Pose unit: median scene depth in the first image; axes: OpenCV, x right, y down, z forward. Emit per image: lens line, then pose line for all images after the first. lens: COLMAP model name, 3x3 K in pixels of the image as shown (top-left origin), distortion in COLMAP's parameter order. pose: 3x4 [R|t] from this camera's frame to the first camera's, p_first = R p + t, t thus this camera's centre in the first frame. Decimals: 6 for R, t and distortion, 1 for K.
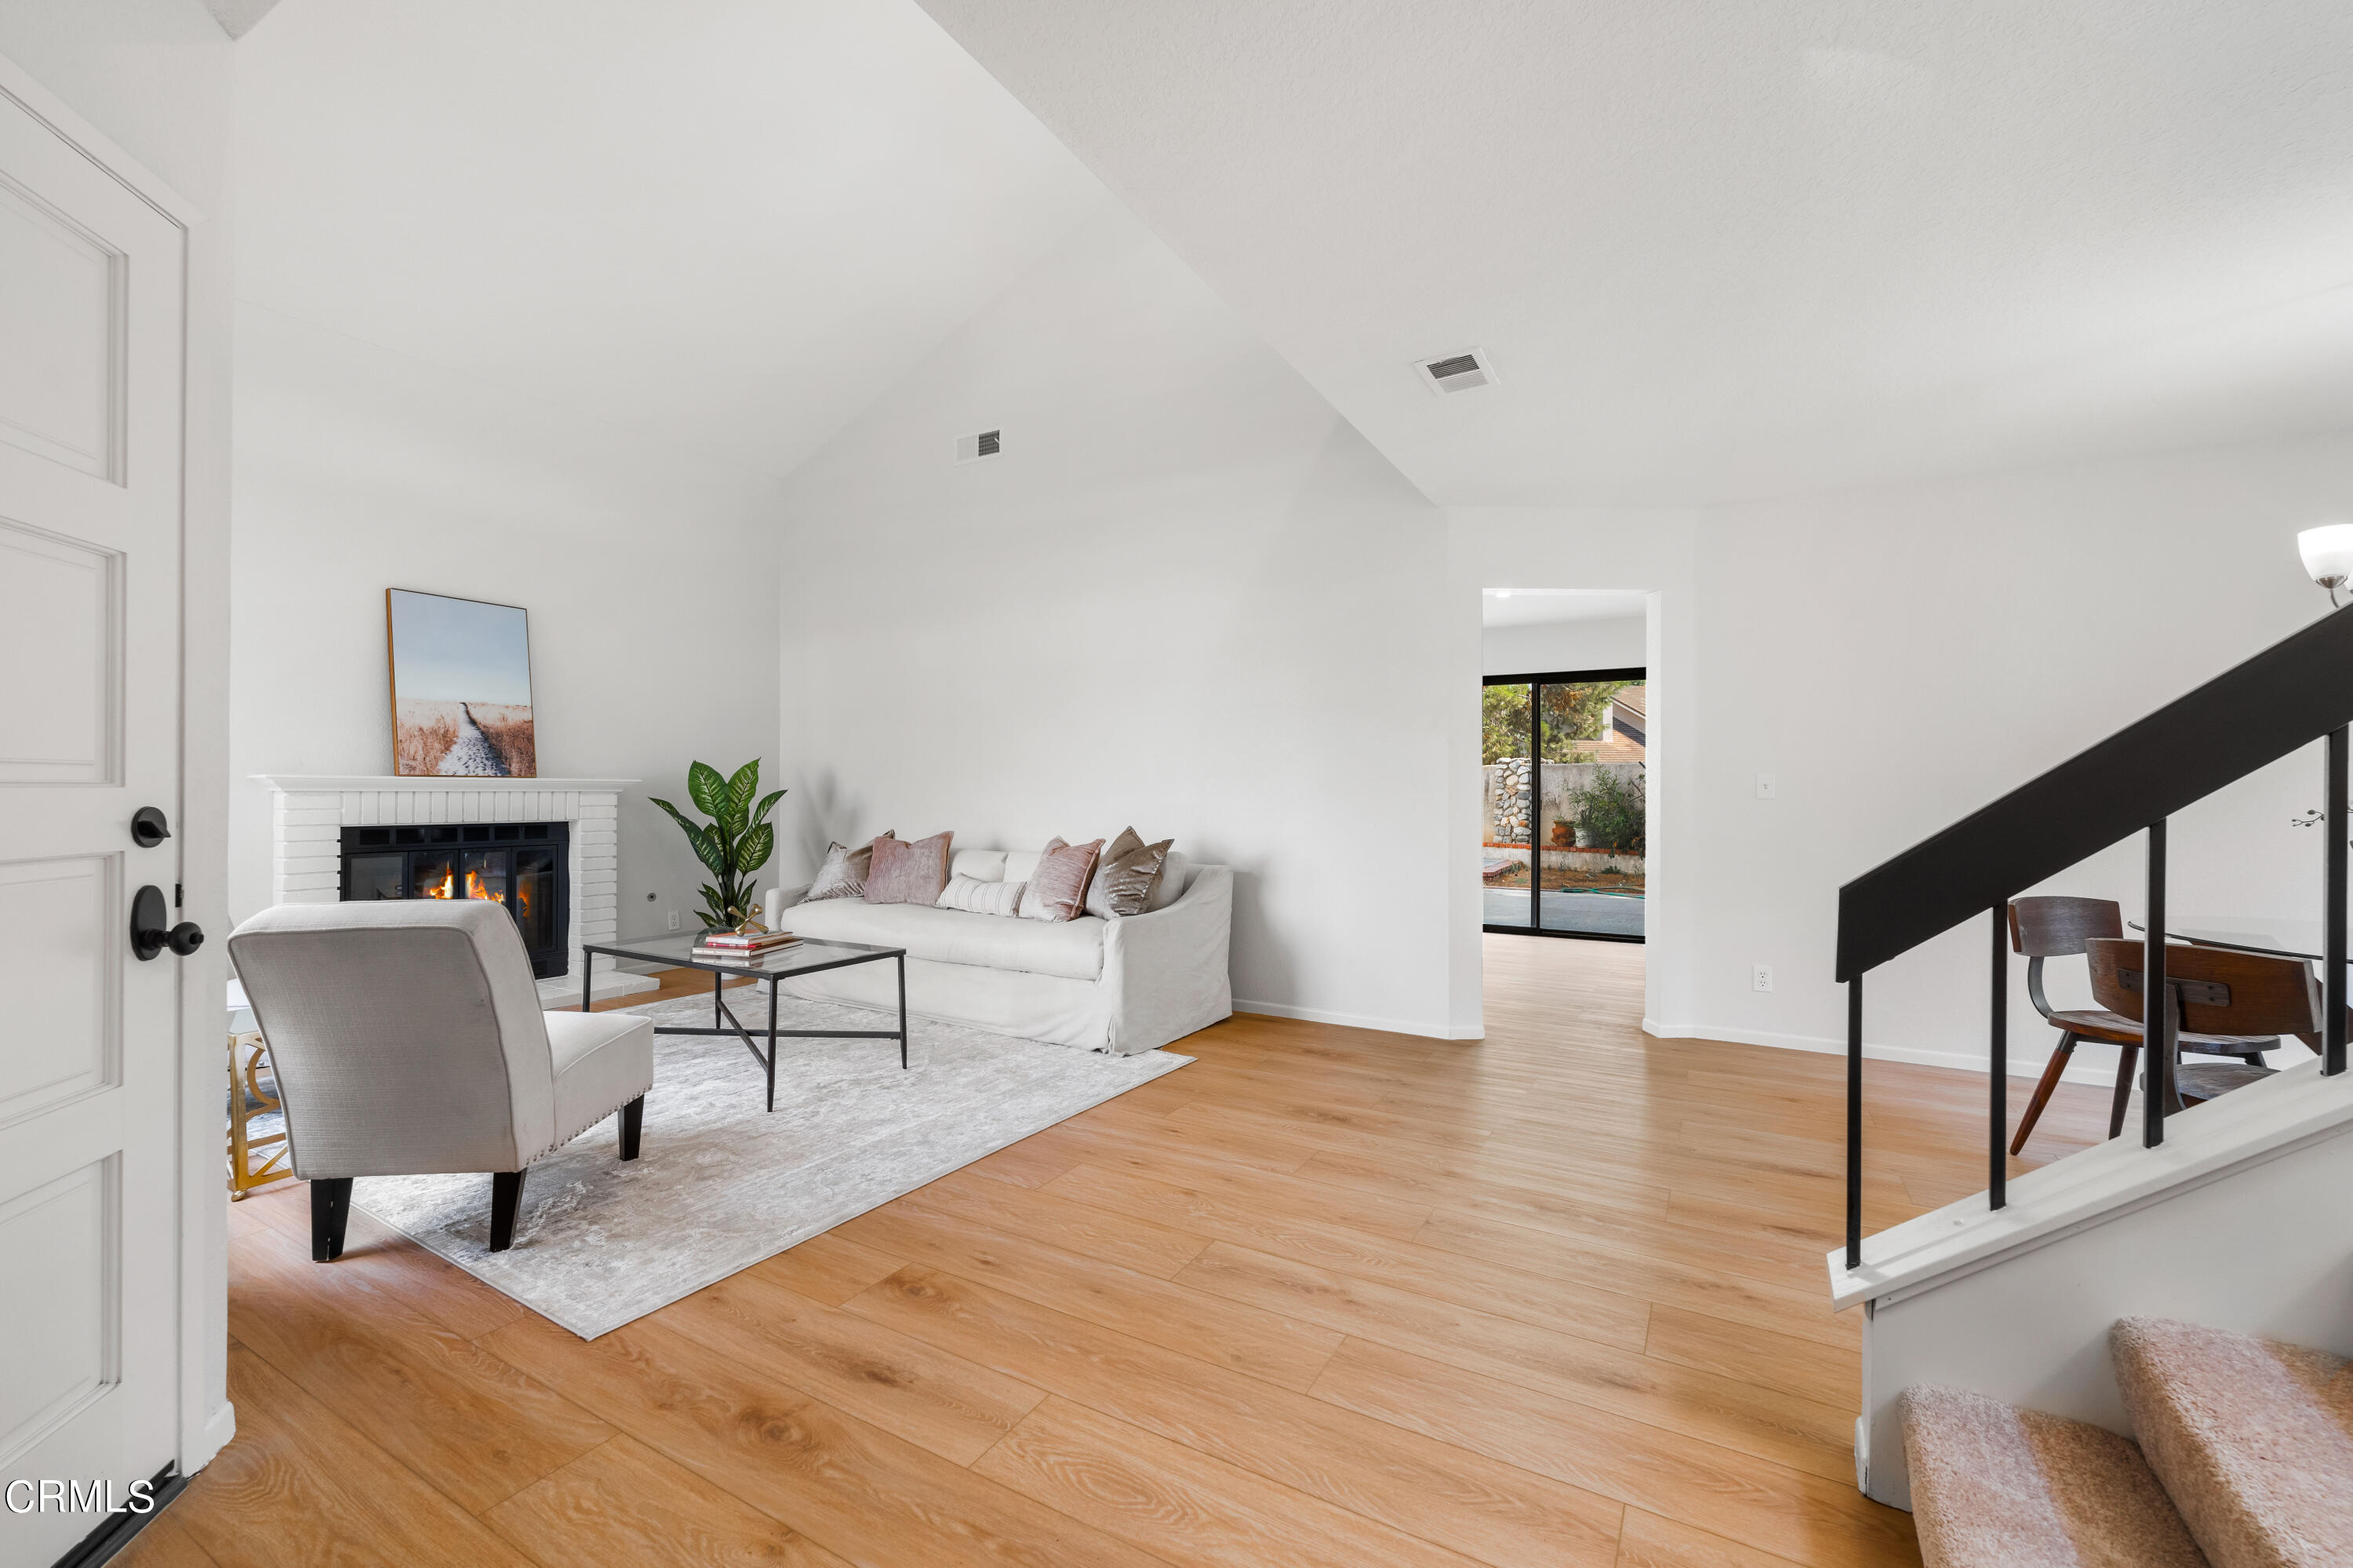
lens RADIAL K [[969.3, 0, 1180.3], [0, 969.3, 789.3], [0, 0, 1]] dist [0.006852, -0.000507]
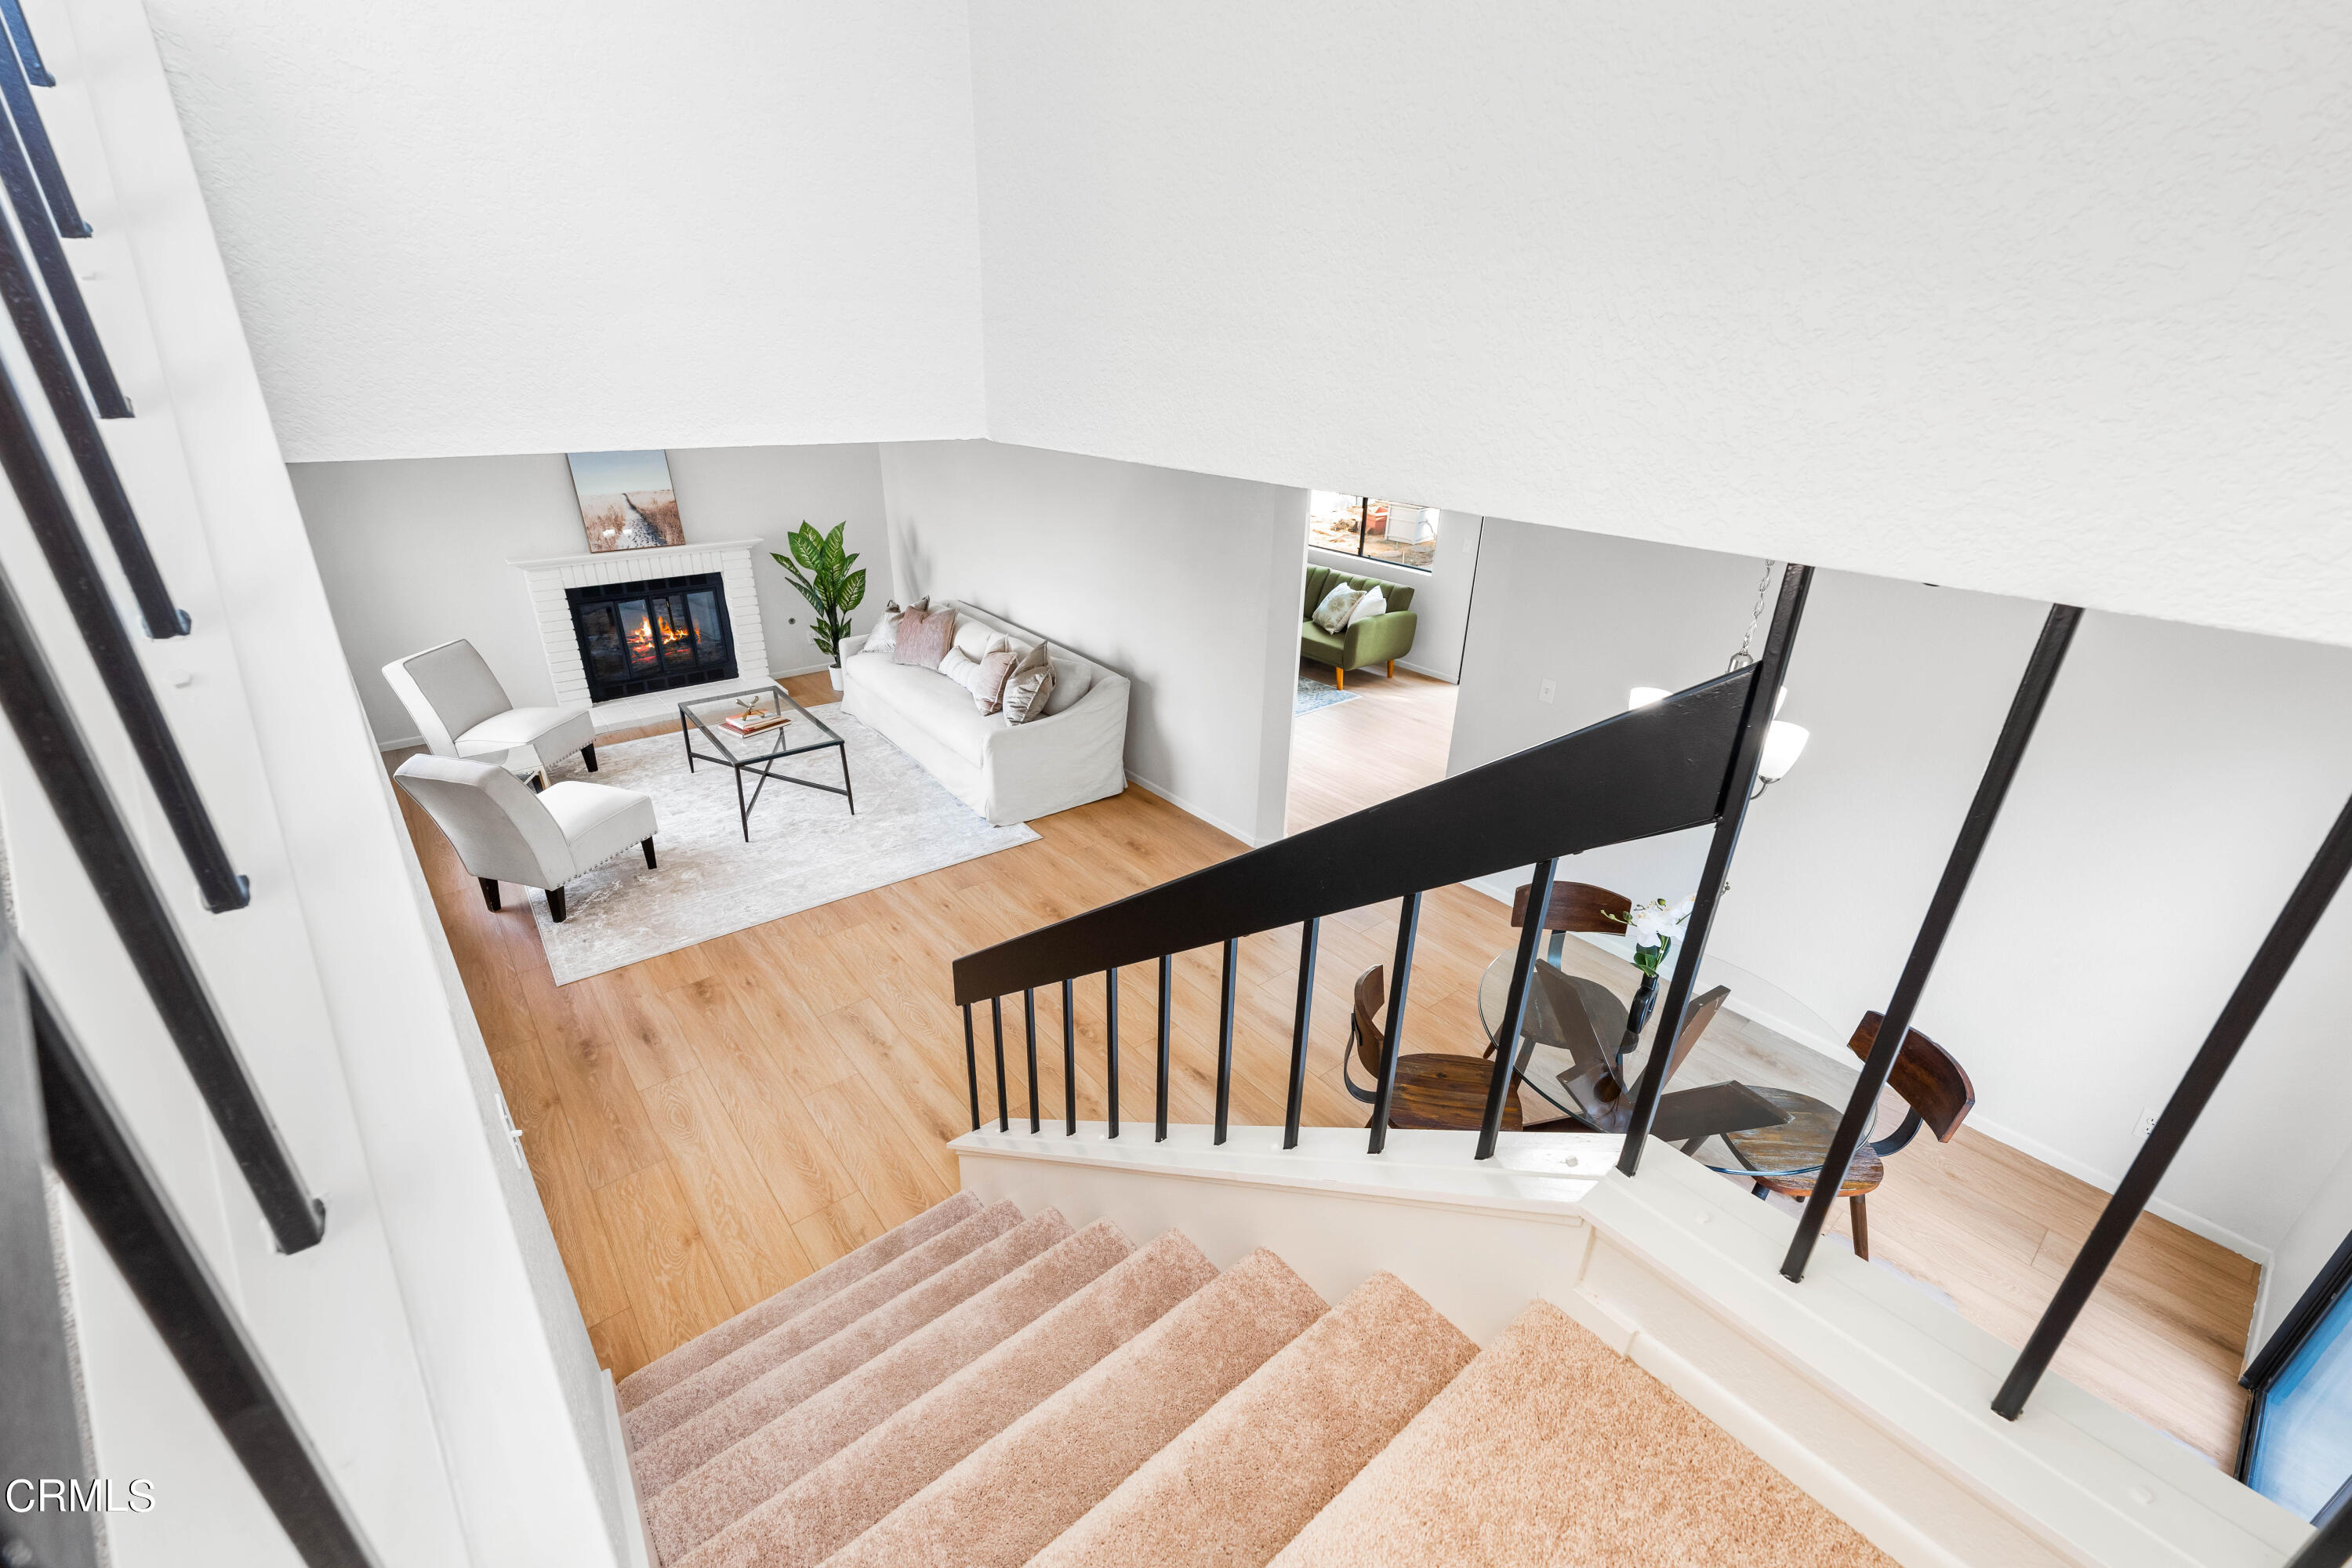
lens RADIAL K [[968.8, 0, 1167.8], [0, 968.8, 795.7], [0, 0, 1]] dist [0.006852, -0.000507]
pose [[0.934404, 0.157281, -0.319612, 0.520112], [-0.011284, 0.909863, 0.414754, -0.294007], [0.356036, -0.383942, 0.851955, -0.070931]]
